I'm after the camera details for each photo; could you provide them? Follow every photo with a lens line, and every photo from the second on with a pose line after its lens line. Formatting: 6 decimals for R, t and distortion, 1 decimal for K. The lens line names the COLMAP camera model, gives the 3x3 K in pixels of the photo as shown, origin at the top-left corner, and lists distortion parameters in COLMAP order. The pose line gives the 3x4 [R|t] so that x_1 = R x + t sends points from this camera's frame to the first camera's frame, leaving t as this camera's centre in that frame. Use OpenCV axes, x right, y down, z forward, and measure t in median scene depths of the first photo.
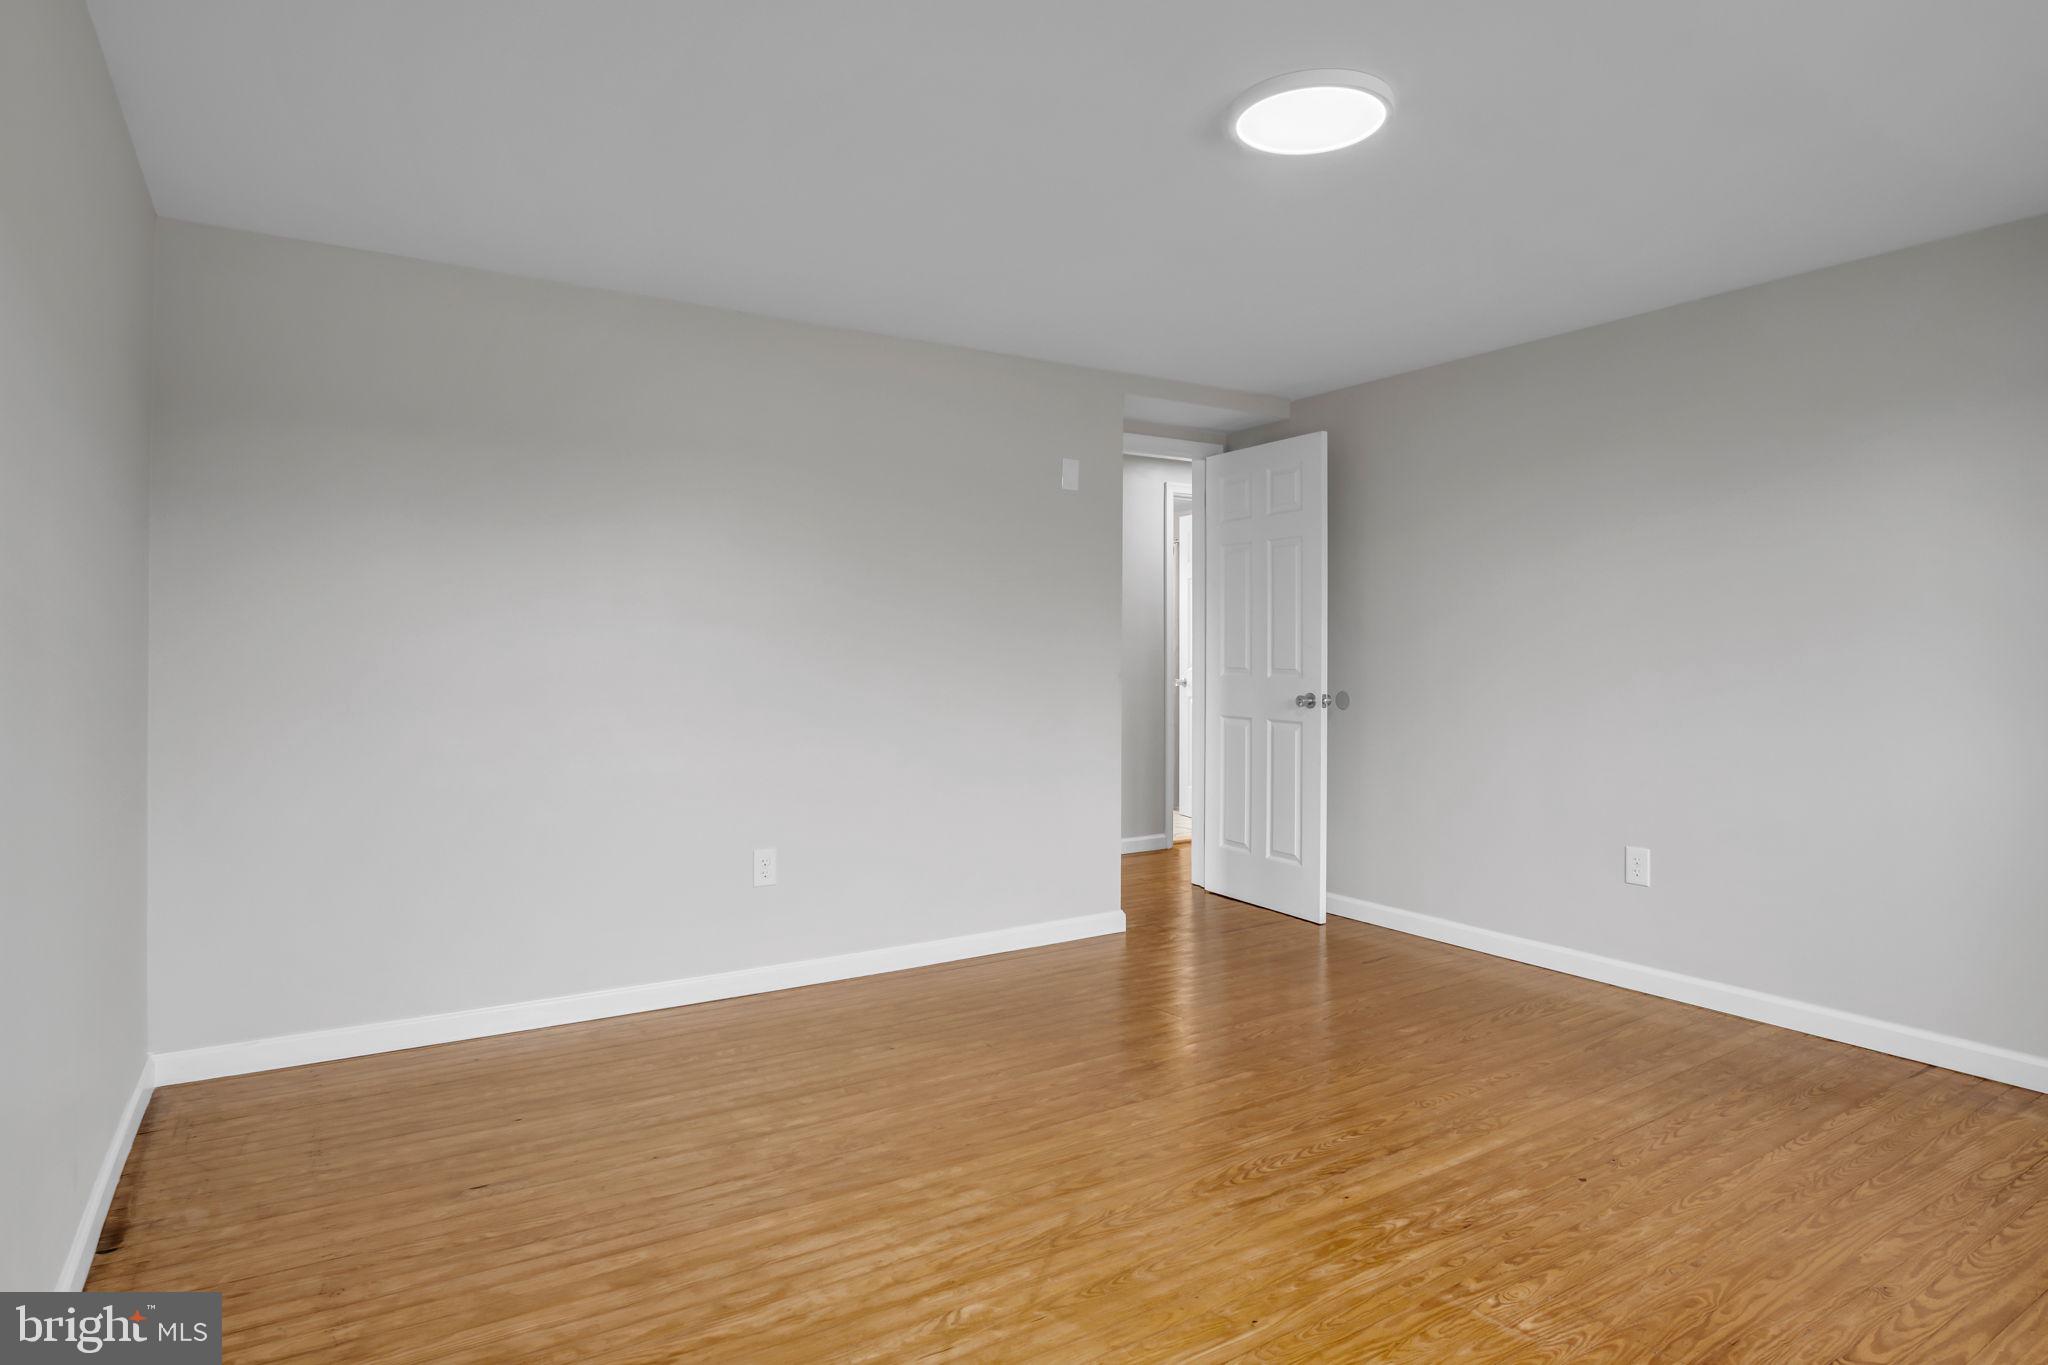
lens RADIAL K [[1125.4, 0, 1024.0], [0, 1125.4, 682.5], [0, 0, 1]] dist [-0.027434, -0.000112]
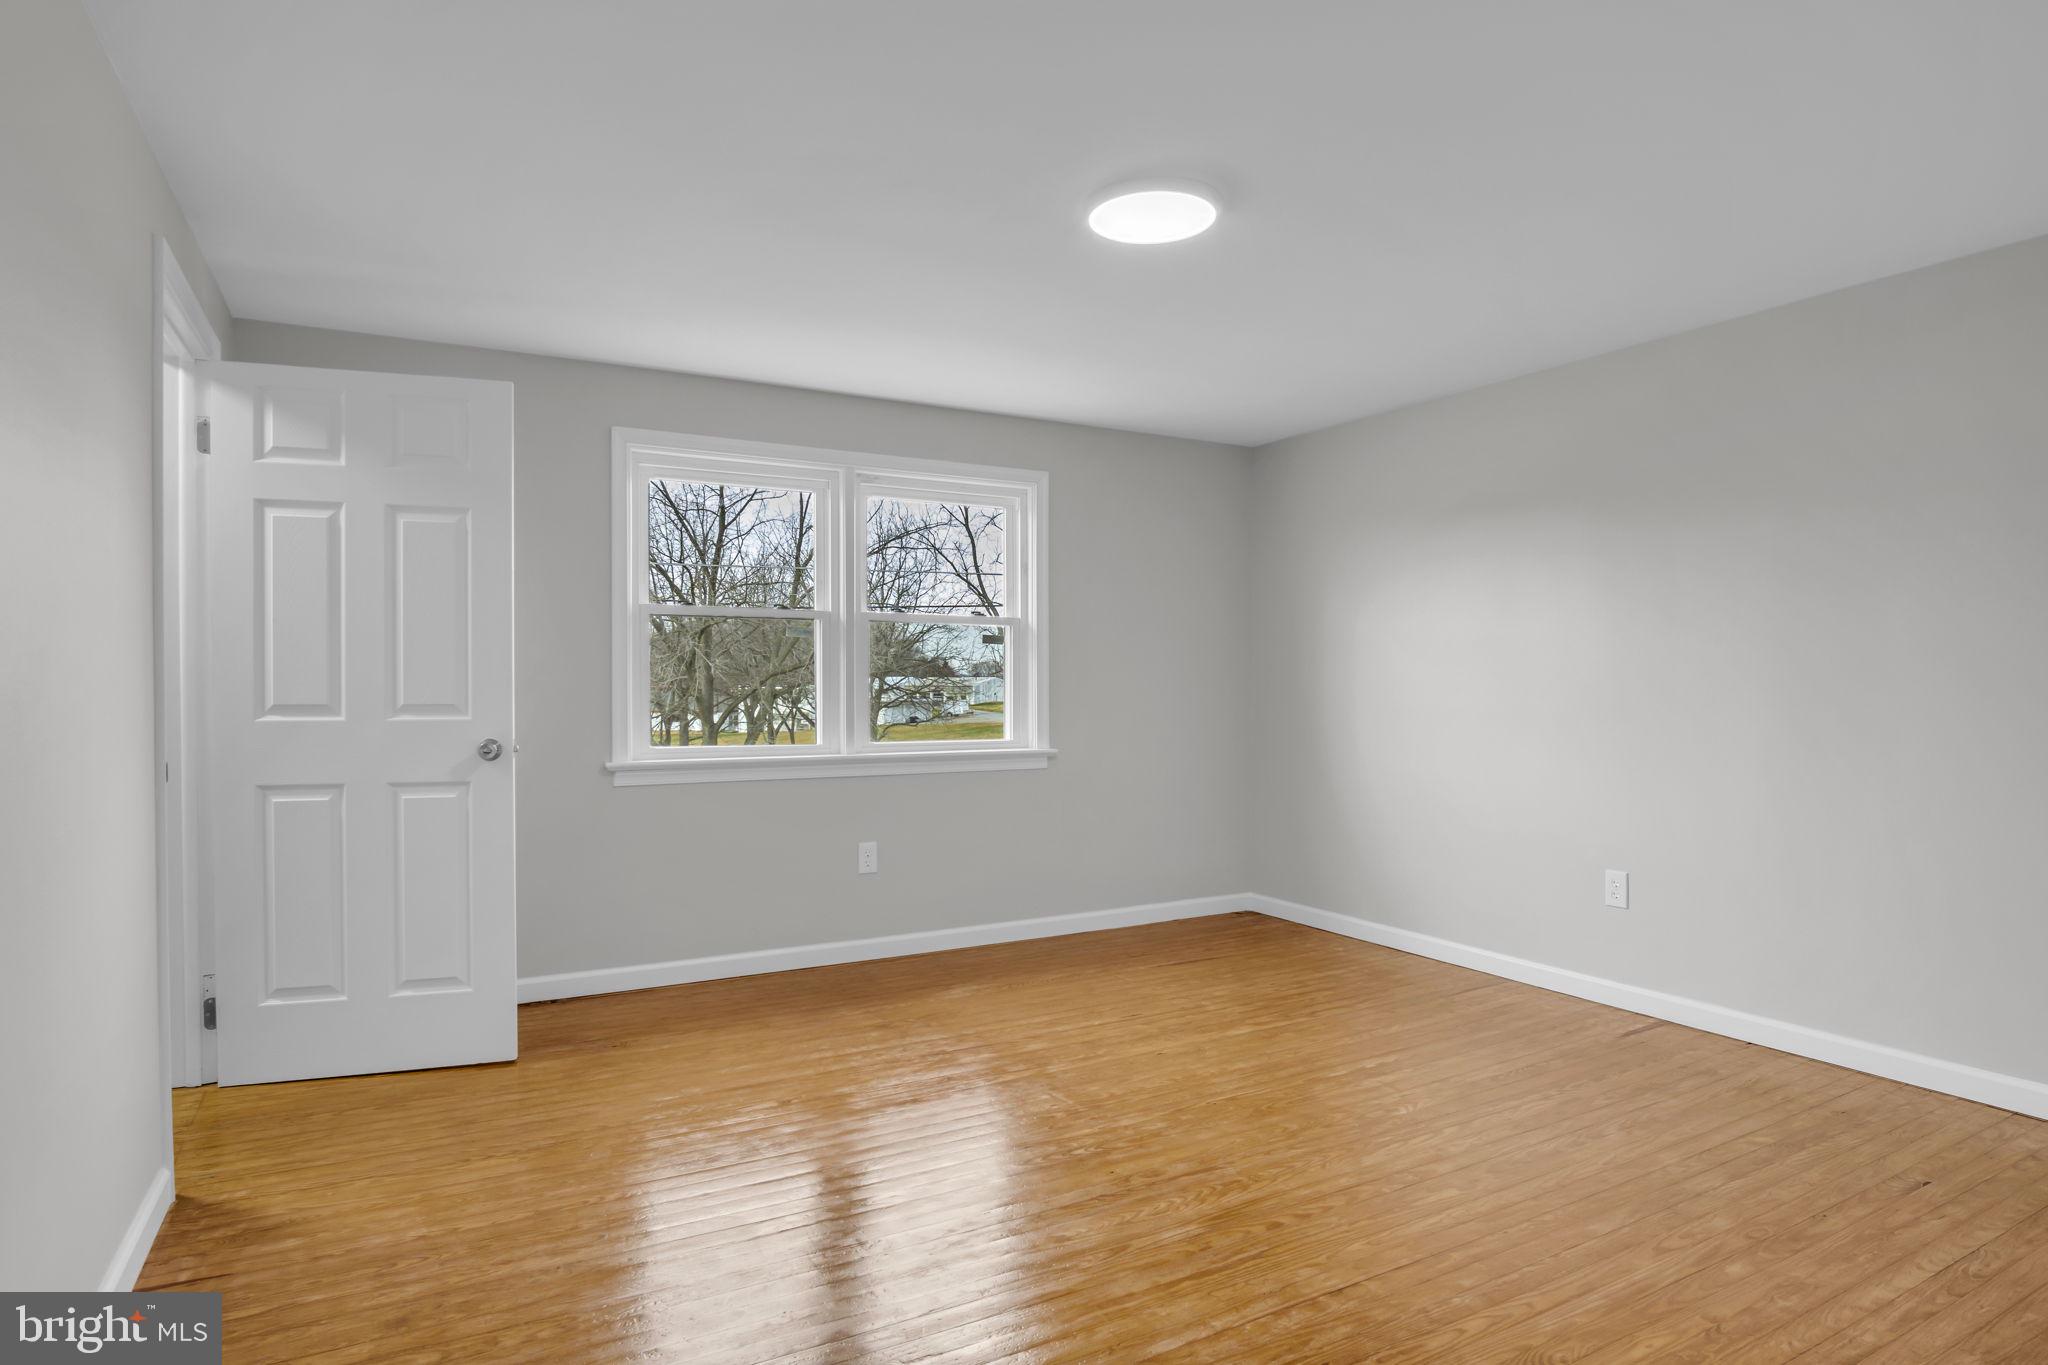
lens RADIAL K [[1125.4, 0, 1024.0], [0, 1125.4, 682.5], [0, 0, 1]] dist [-0.027434, -0.000112]
pose [[-0.997928, -0.001022, 0.064326, 0.311390], [0.000916, 0.999547, 0.030084, -0.058140], [-0.064328, 0.030081, -0.997475, 2.140512]]
